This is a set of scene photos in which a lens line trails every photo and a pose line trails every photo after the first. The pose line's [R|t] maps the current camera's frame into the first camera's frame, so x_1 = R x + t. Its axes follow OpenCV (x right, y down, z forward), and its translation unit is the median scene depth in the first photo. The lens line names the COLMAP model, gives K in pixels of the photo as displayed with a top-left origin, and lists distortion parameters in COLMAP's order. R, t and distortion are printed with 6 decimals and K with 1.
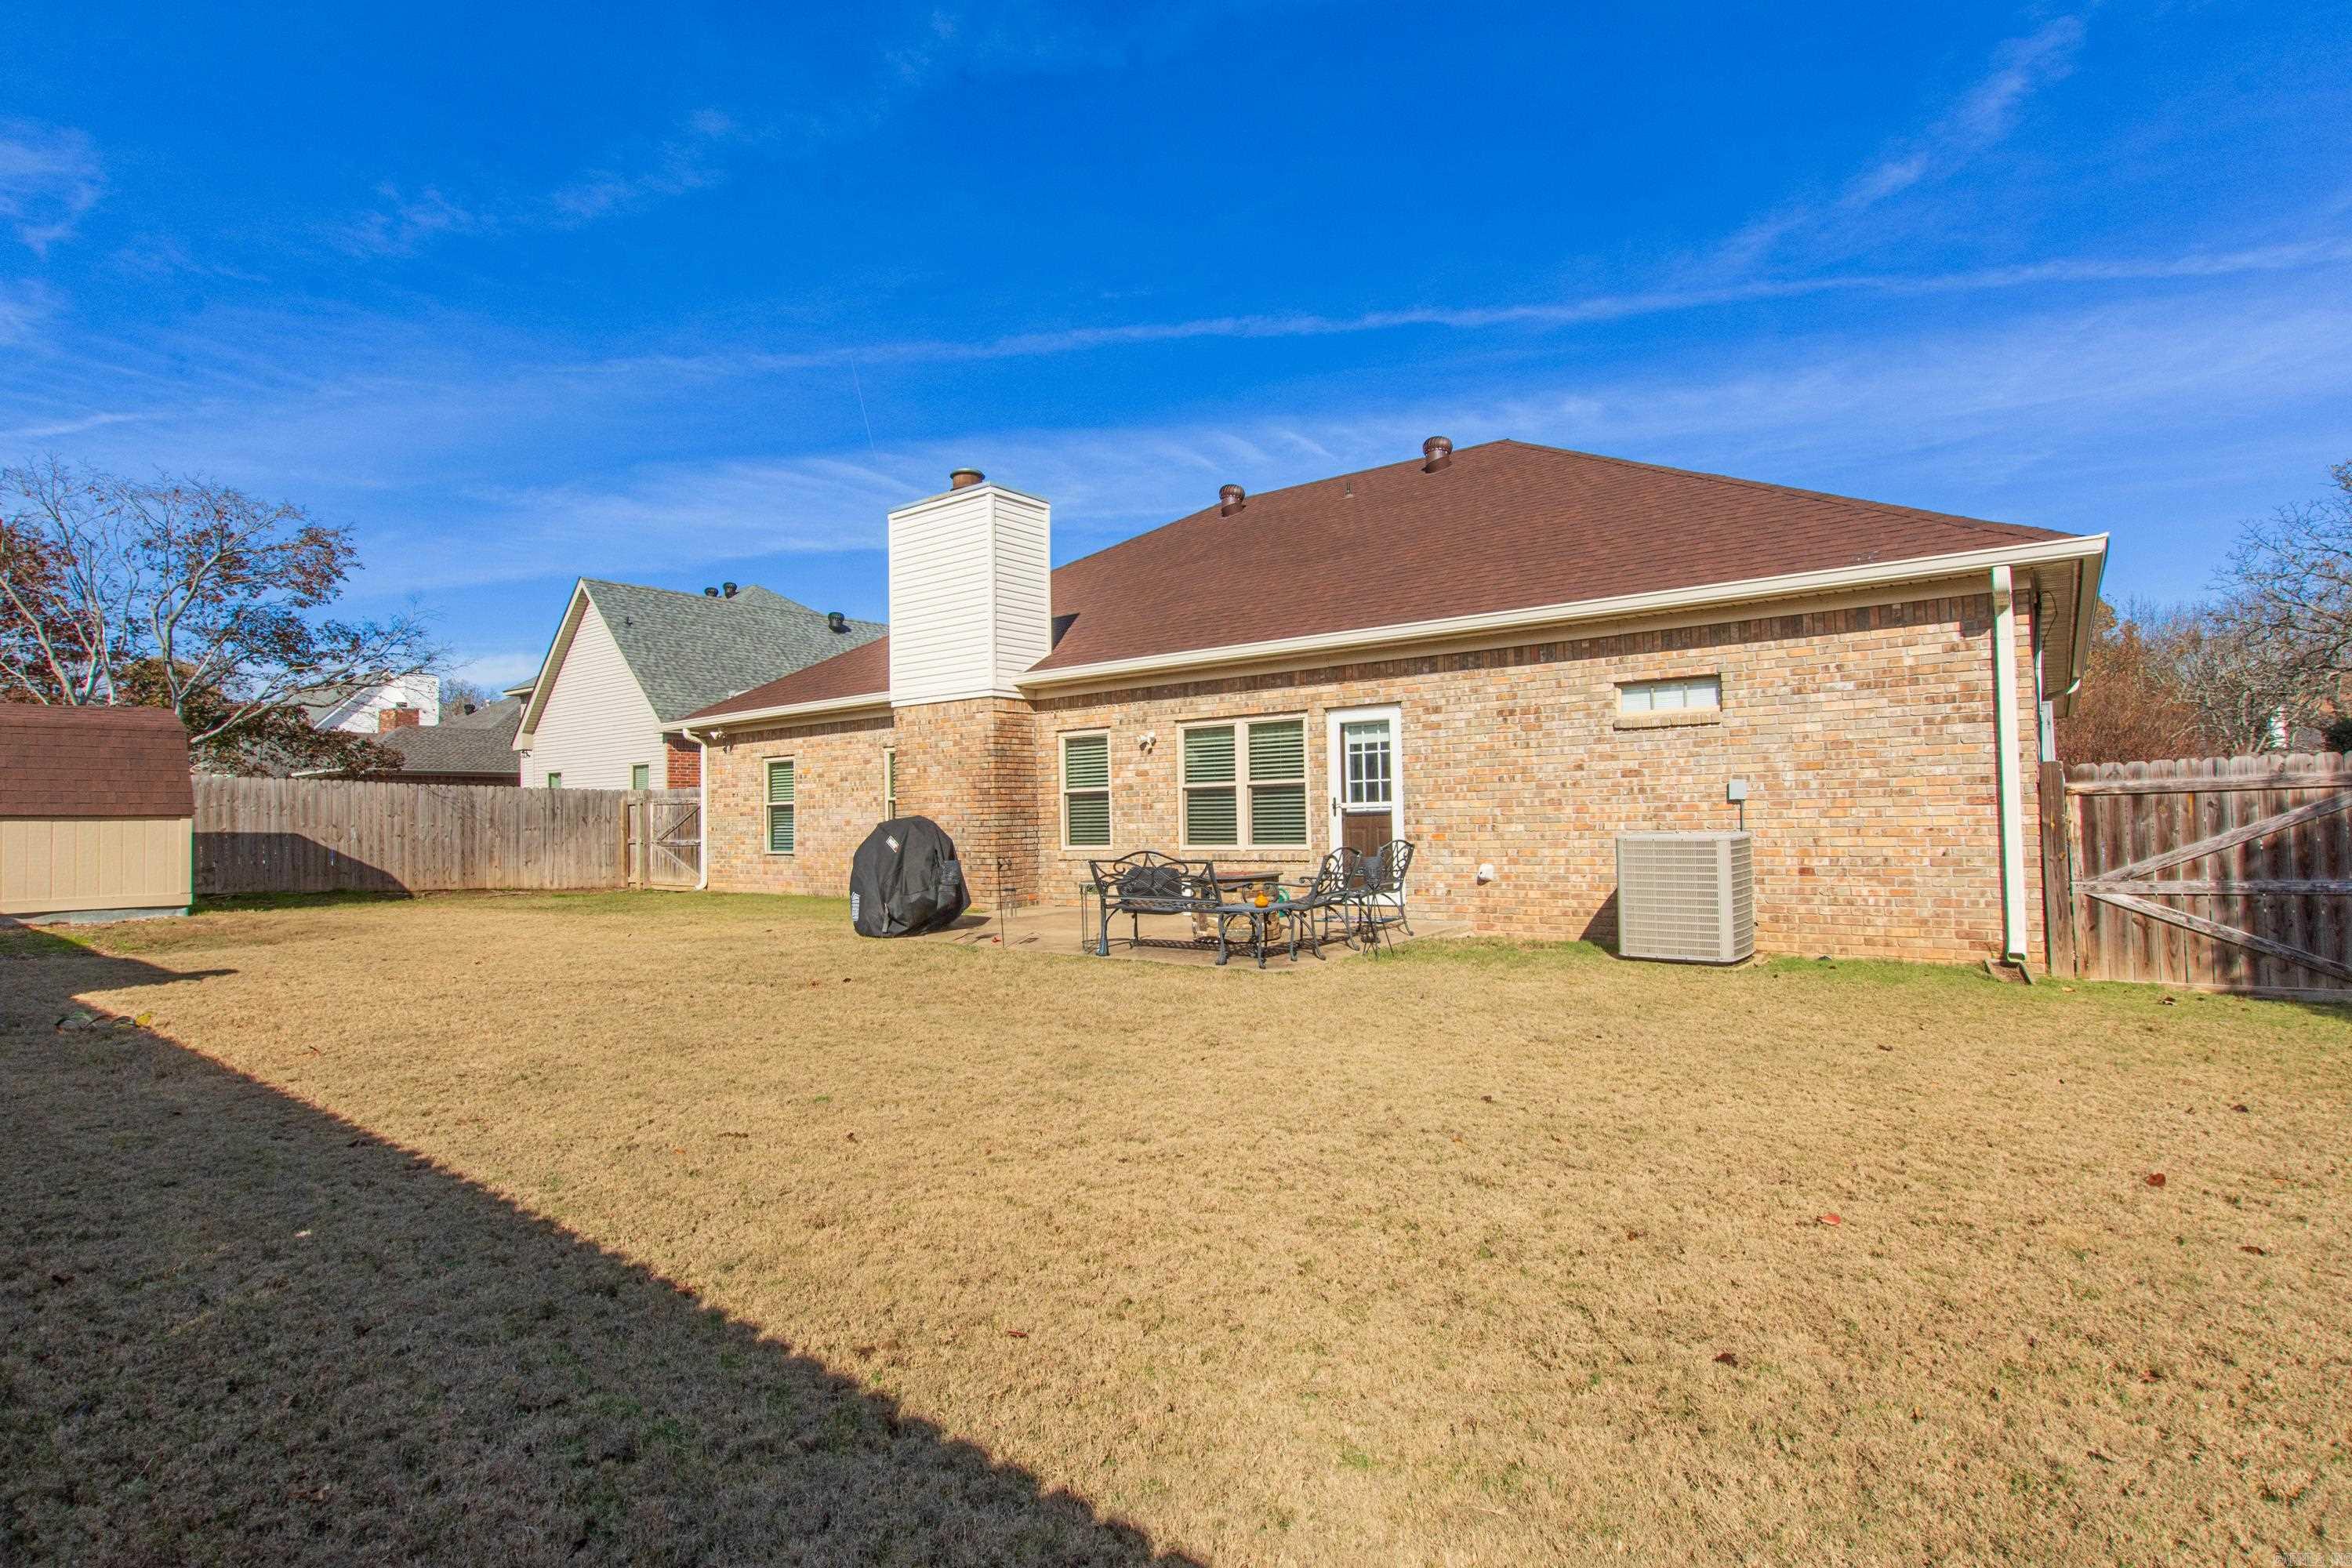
lens RADIAL K [[1138.6, 0, 1176.0], [0, 1138.6, 784.0], [0, 0, 1]] dist [-0.020928, 0.000180]
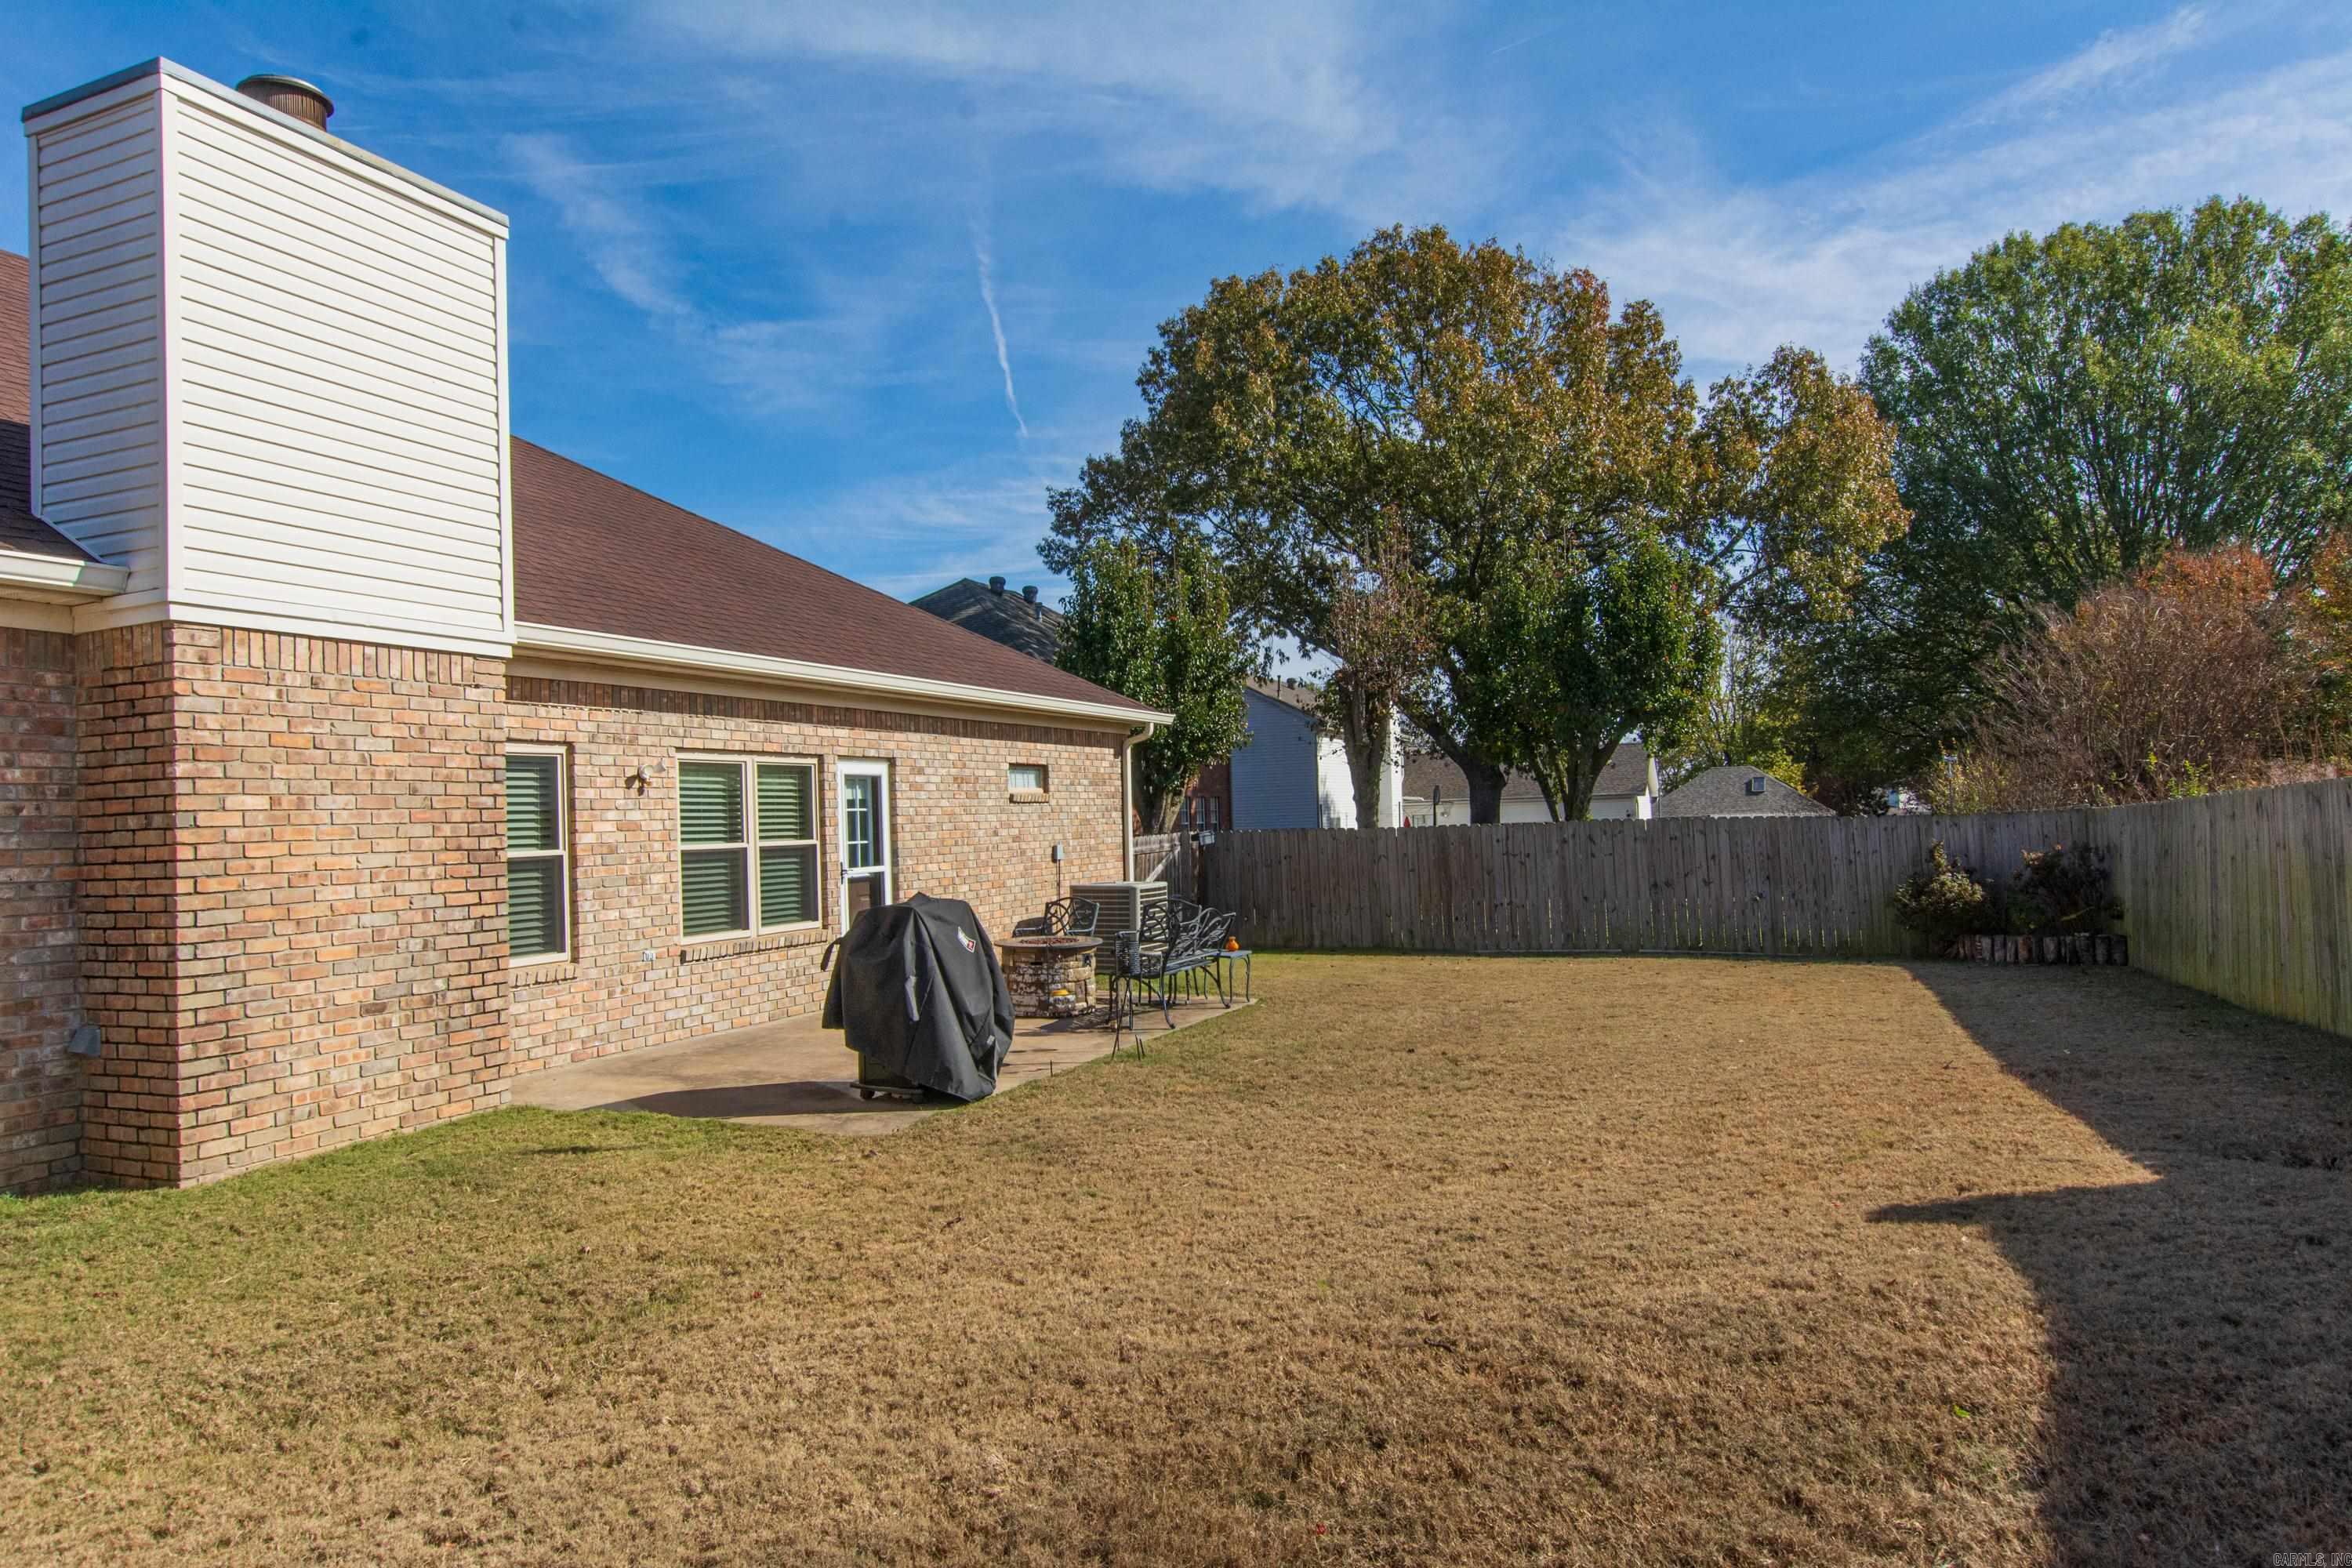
lens RADIAL K [[1438.8, 0, 1211.5], [0, 1438.8, 779.3], [0, 0, 1]] dist [-0.004858, -0.000441]
pose [[-0.267870, 0.055759, 0.961840, -0.879979], [0.009647, 0.998429, -0.055194, 0.011105], [-0.963407, -0.005506, -0.267988, 0.932014]]
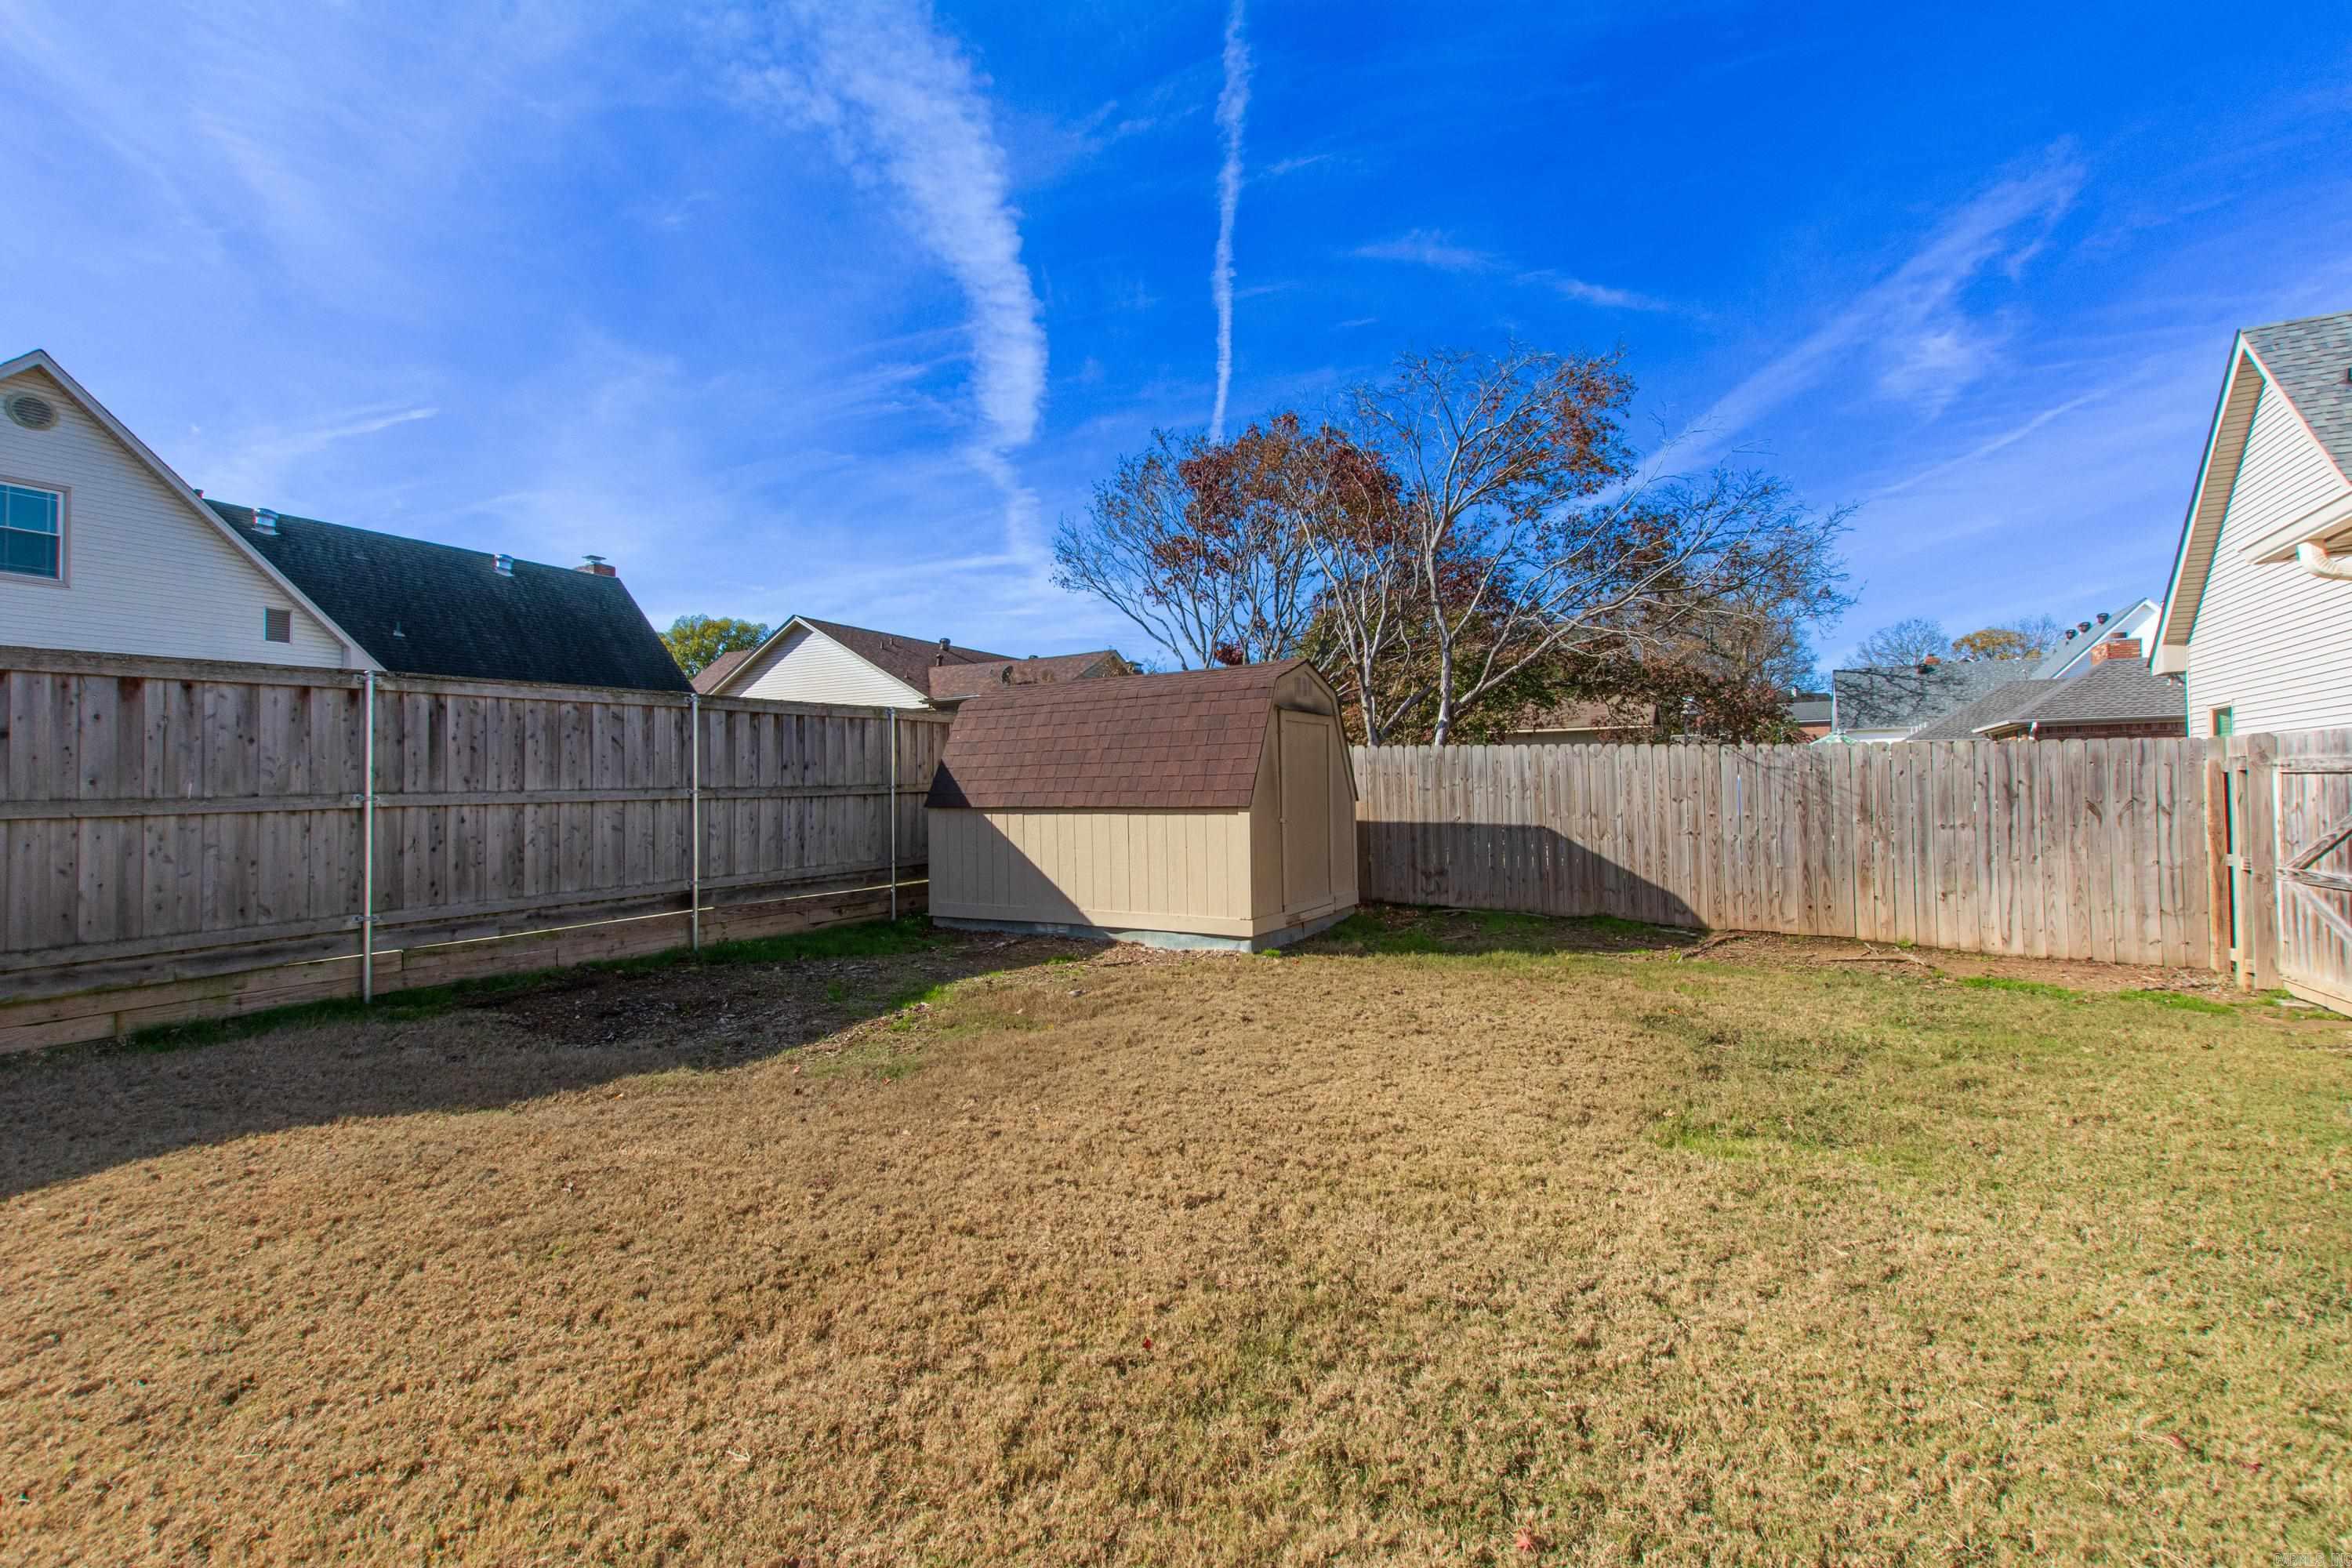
lens RADIAL K [[1020.0, 0, 1180.0], [0, 1020.0, 774.3], [0, 0, 1]] dist [-0.002957, -0.000906]
pose [[0.139961, -0.007645, -0.990127, -0.275660], [0.039925, 0.999201, -0.002071, 0.007539], [0.989352, -0.039241, 0.140155, 0.924623]]
